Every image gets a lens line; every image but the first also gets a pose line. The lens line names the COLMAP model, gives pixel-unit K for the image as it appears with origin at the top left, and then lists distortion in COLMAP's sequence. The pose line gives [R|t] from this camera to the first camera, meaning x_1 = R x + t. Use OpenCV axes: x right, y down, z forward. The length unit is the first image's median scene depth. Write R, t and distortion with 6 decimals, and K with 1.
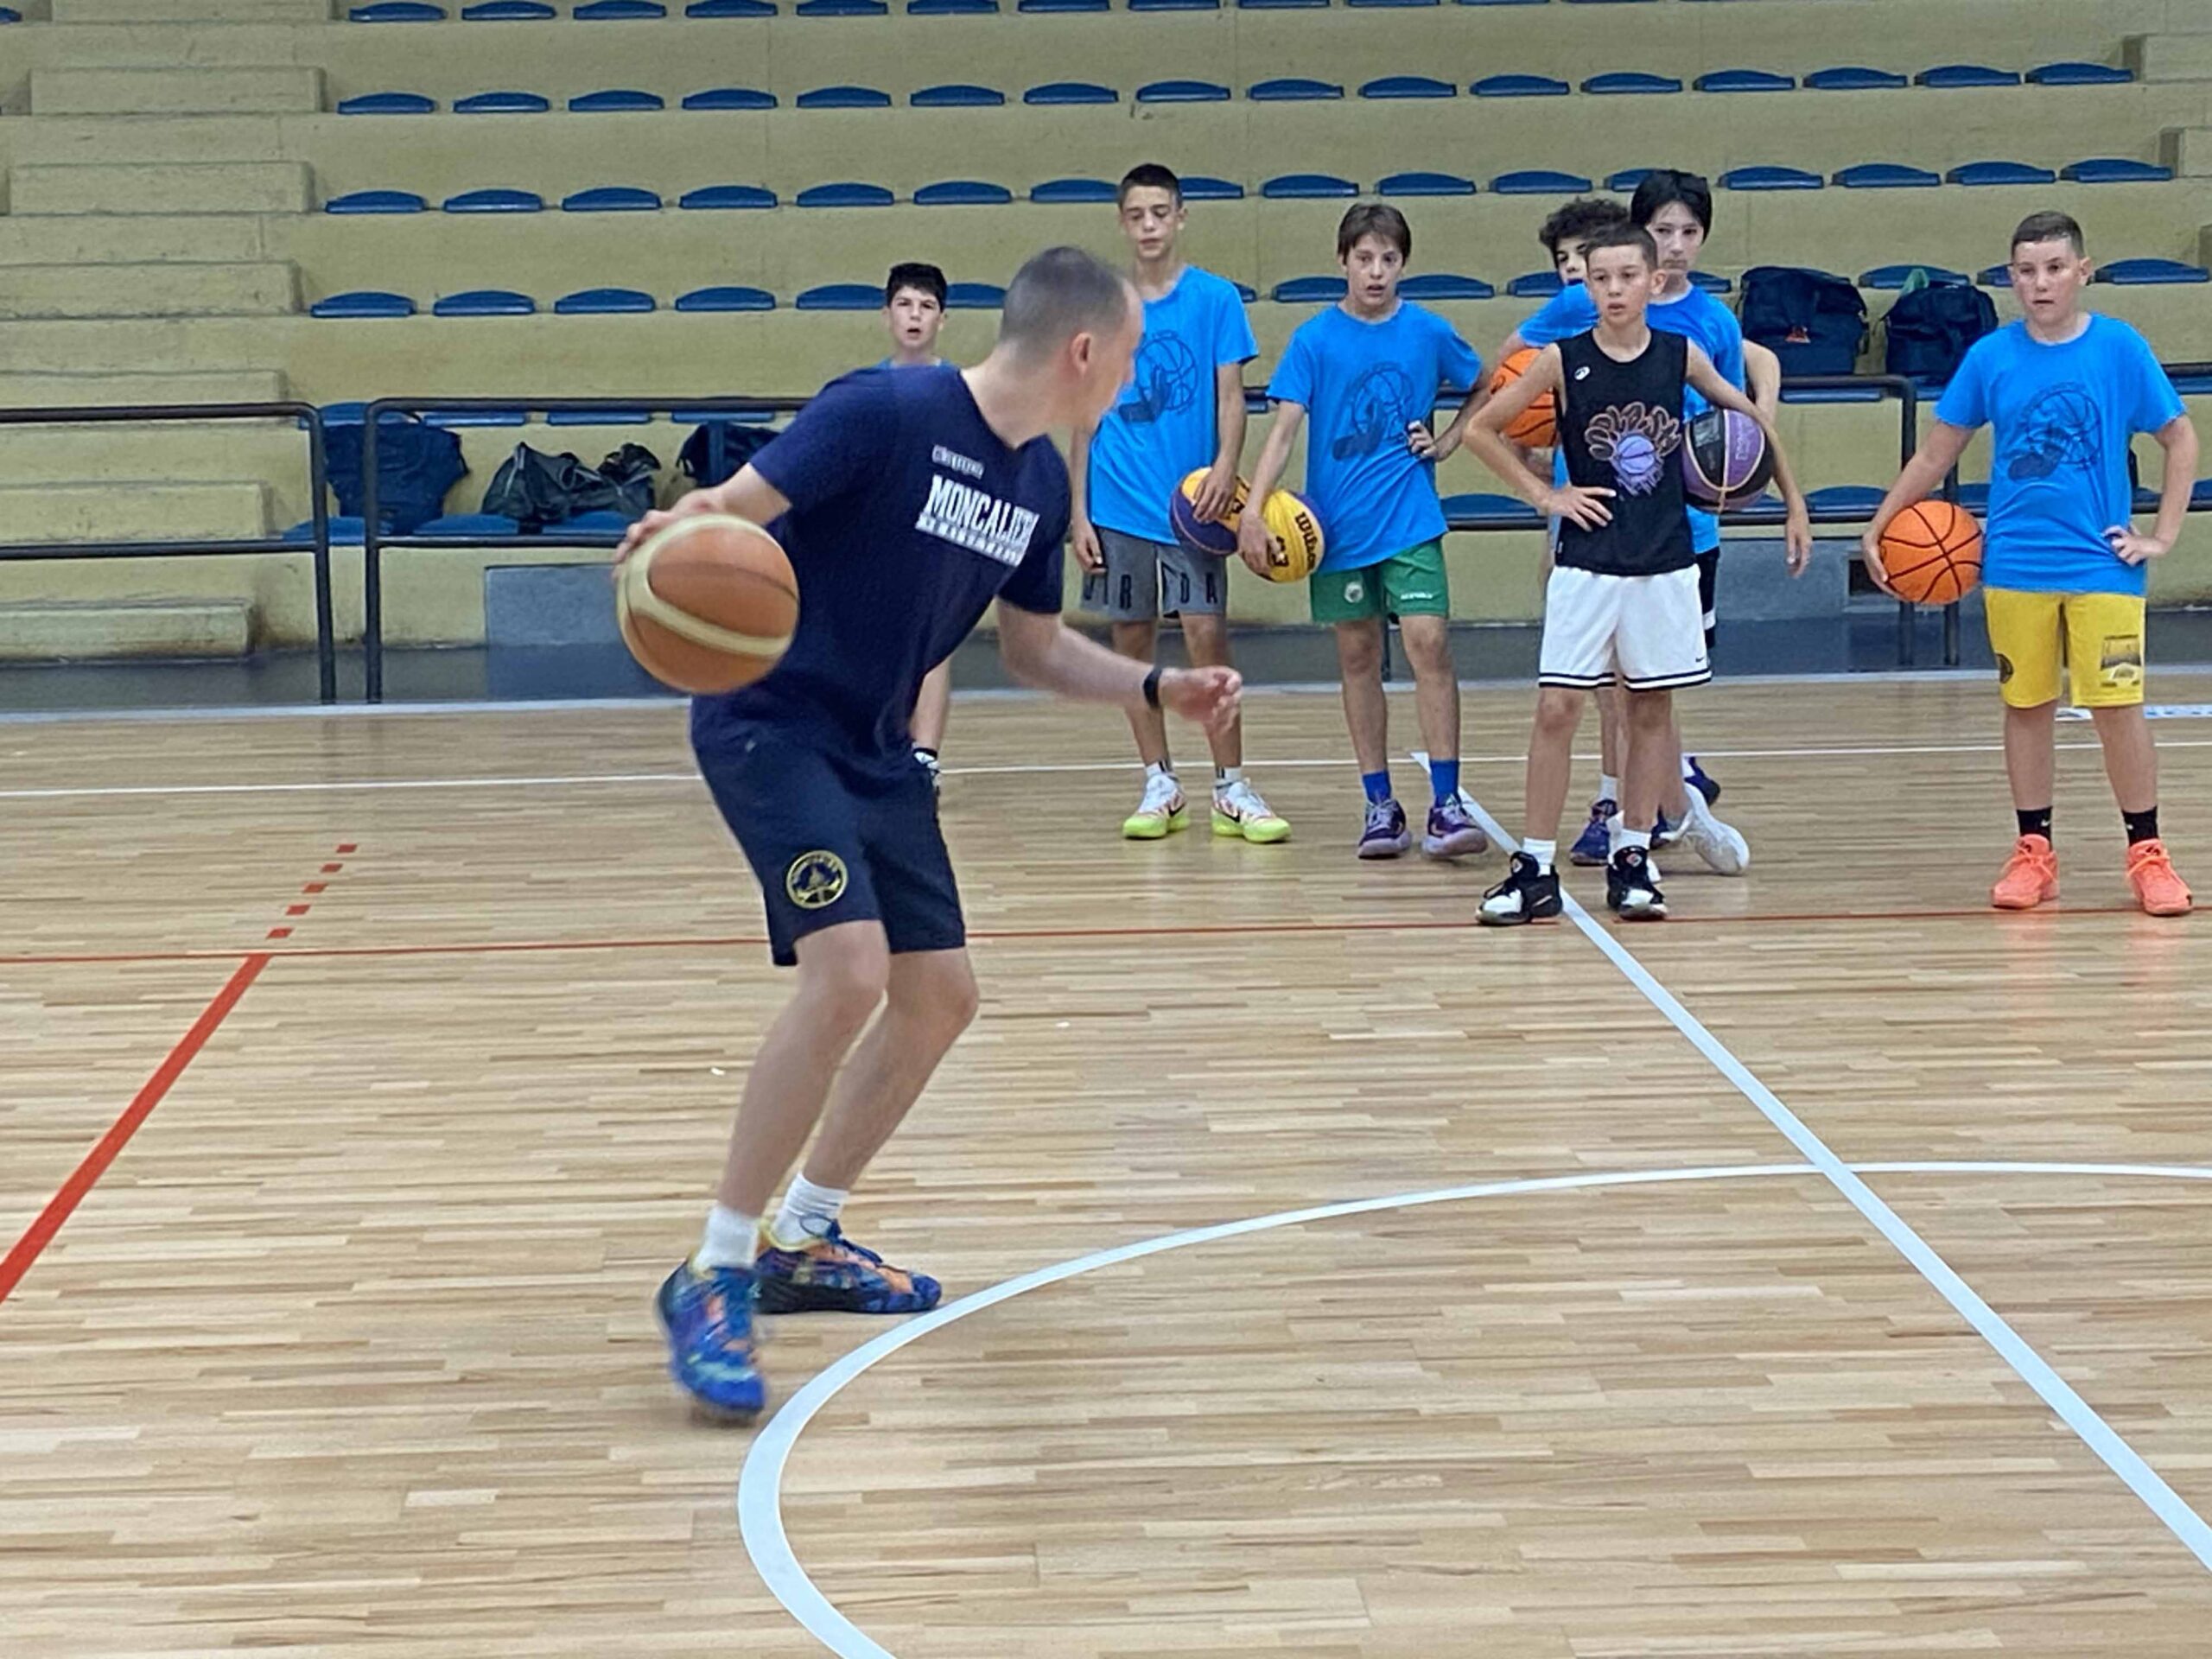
lens RADIAL K [[1646.8, 0, 1106.0], [0, 1646.8, 829.5], [0, 0, 1]] dist [0.033178, 0.001498]
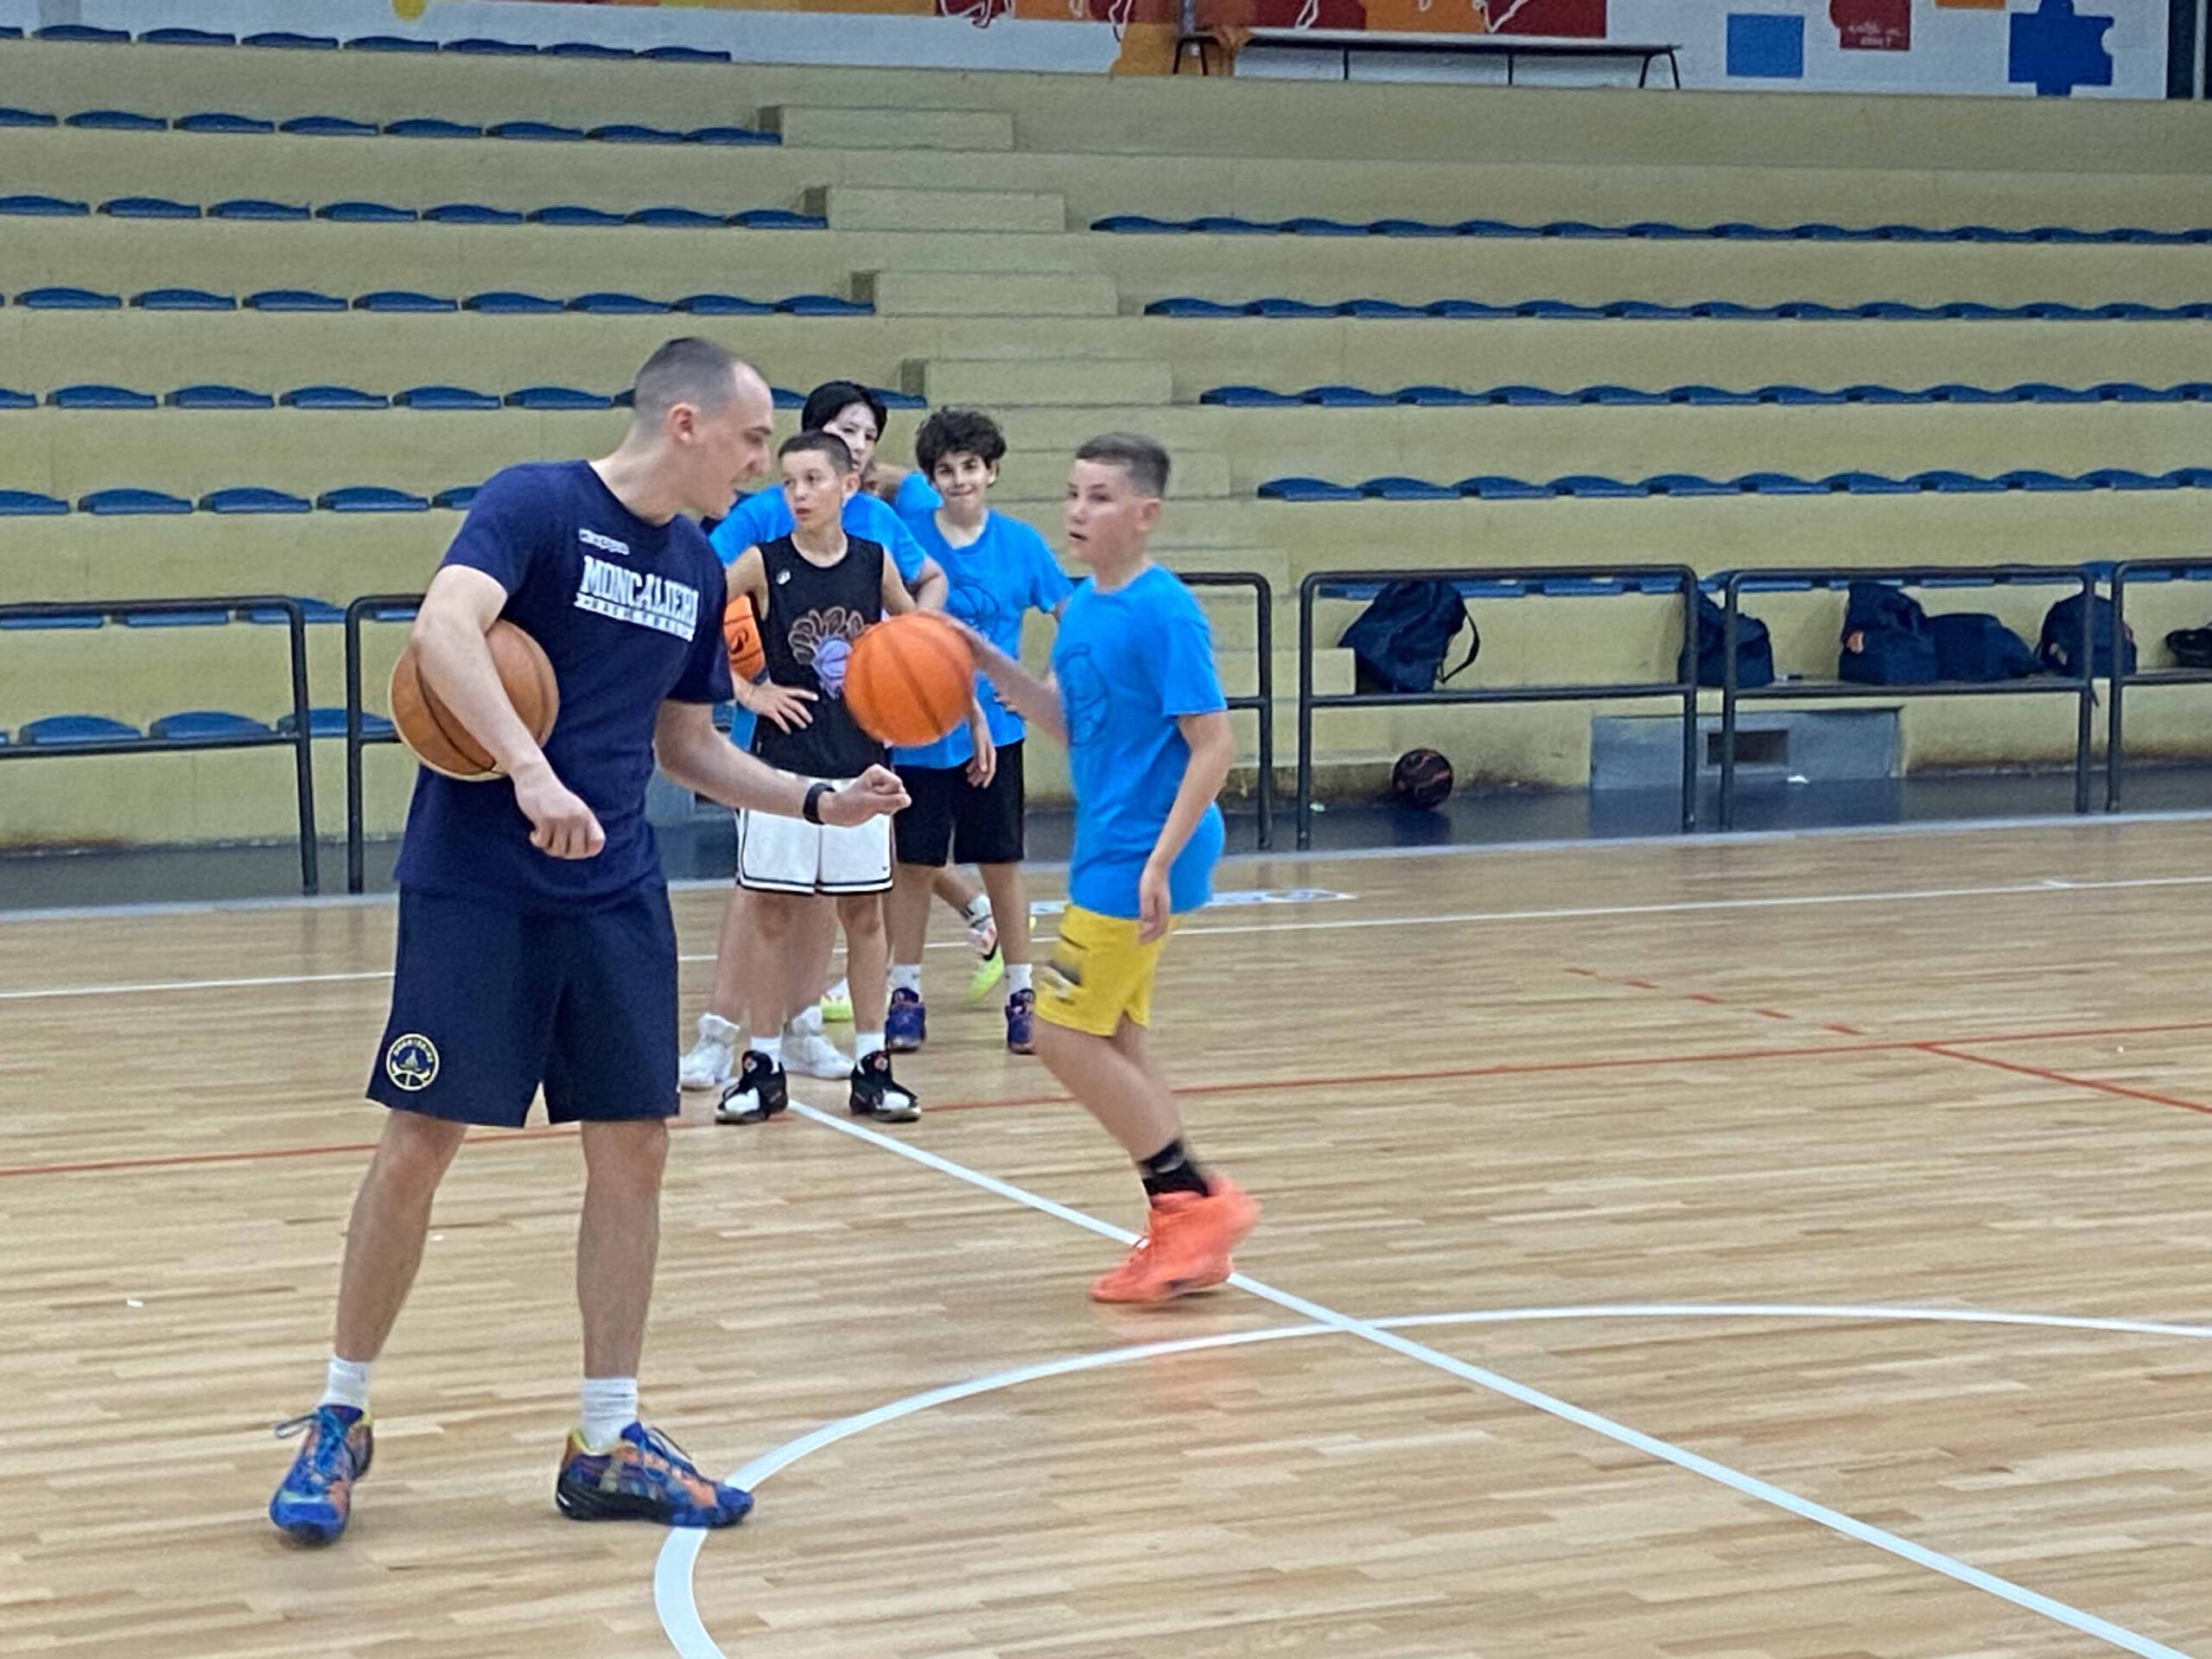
lens RADIAL K [[1631.0, 0, 1106.6], [0, 1631.0, 1048.4], [0, 0, 1]] dist [0.054702, -0.000561]
pose [[0.991626, -0.036934, 0.123751, 0.340813], [0.034462, 0.999163, 0.022054, -0.002722], [-0.124462, -0.017605, 0.992068, -0.025969]]
